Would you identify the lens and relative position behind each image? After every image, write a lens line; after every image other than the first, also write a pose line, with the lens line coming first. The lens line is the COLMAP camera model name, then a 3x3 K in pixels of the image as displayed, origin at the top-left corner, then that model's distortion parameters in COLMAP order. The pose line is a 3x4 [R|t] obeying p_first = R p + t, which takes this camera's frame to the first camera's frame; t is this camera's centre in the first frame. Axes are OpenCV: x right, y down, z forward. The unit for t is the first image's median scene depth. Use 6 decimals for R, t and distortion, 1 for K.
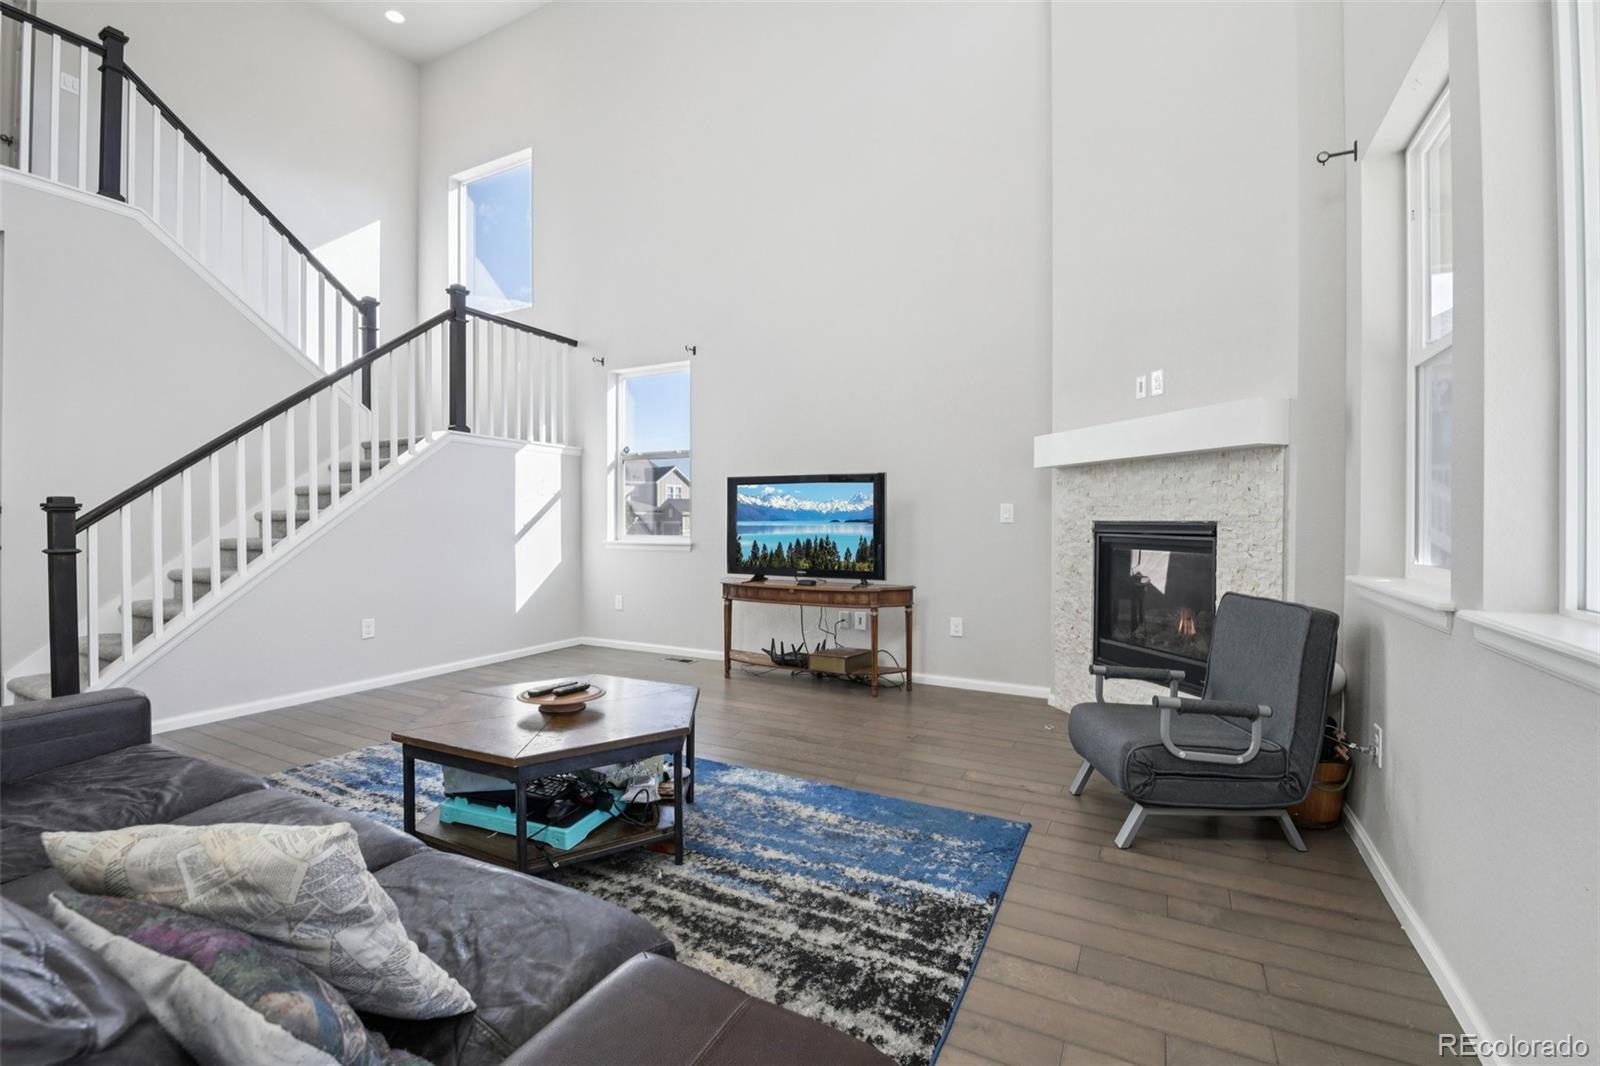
lens RADIAL K [[698.2, 0, 797.2], [0, 698.2, 522.6], [0, 0, 1]] dist [0.001327, 0.000141]
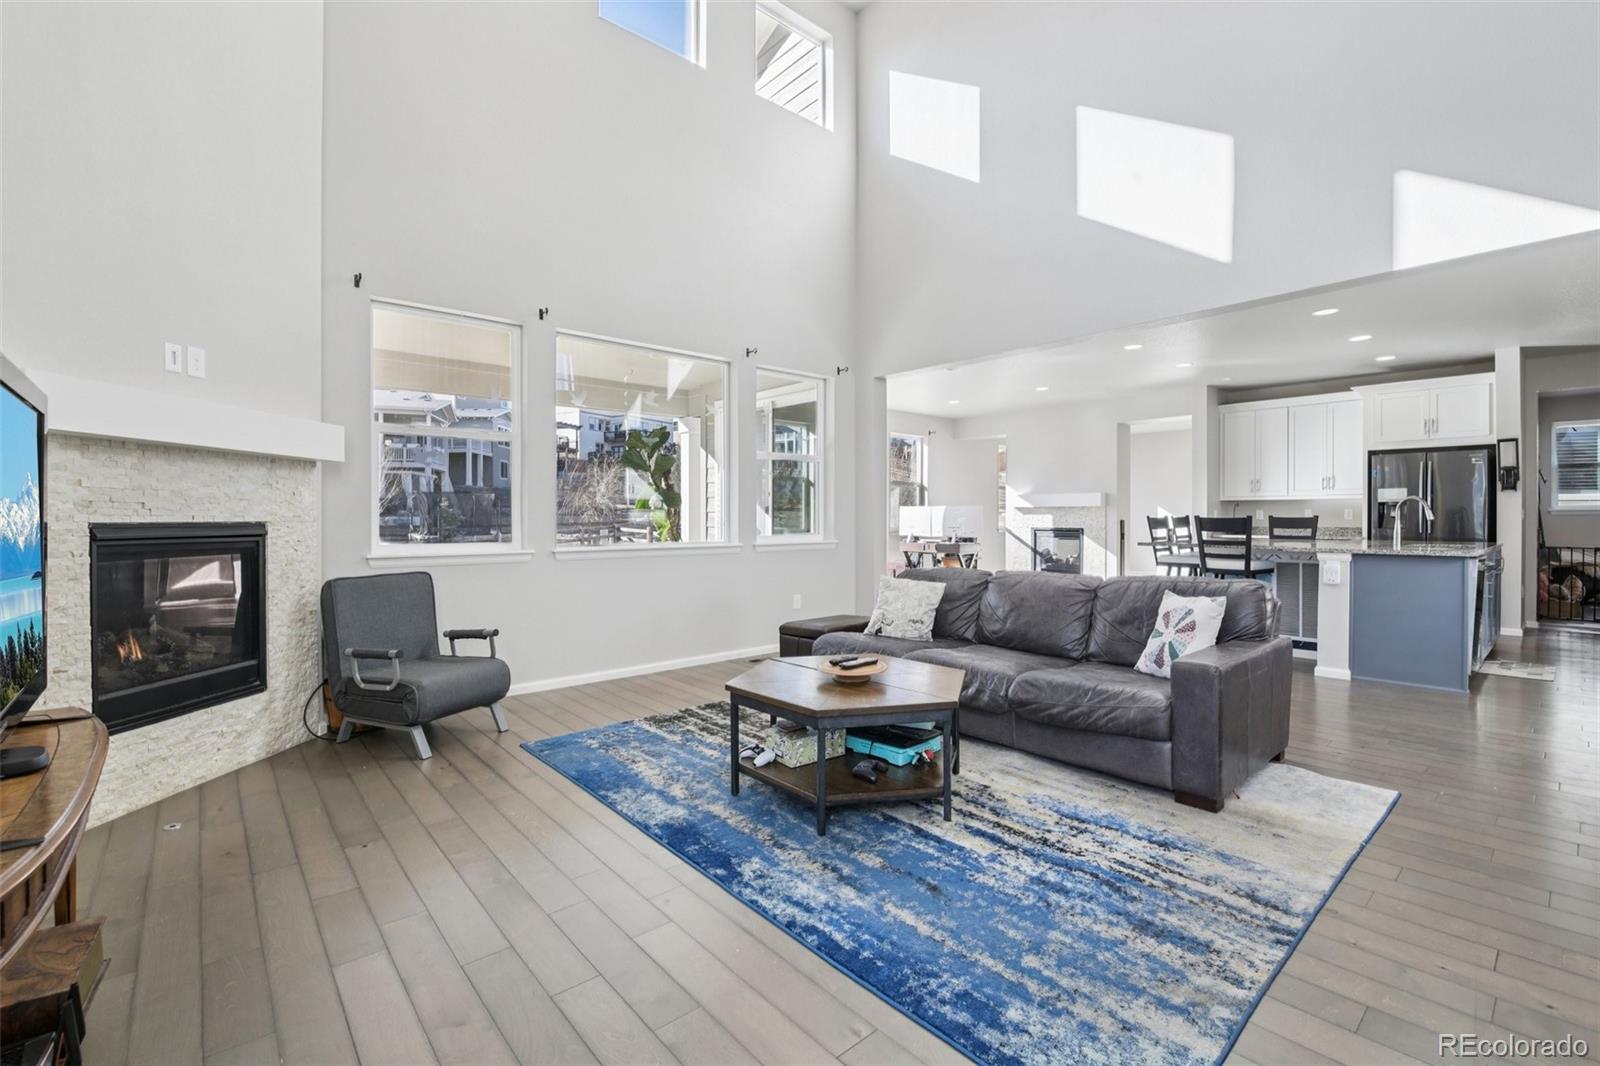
lens RADIAL K [[698.2, 0, 797.1], [0, 698.2, 523.0], [0, 0, 1]] dist [0.001327, 0.000141]
pose [[-0.932954, -0.001146, 0.359994, -0.662128], [0.003591, 0.999916, 0.012489, -0.012355], [-0.359977, 0.012945, -0.932871, 2.092394]]
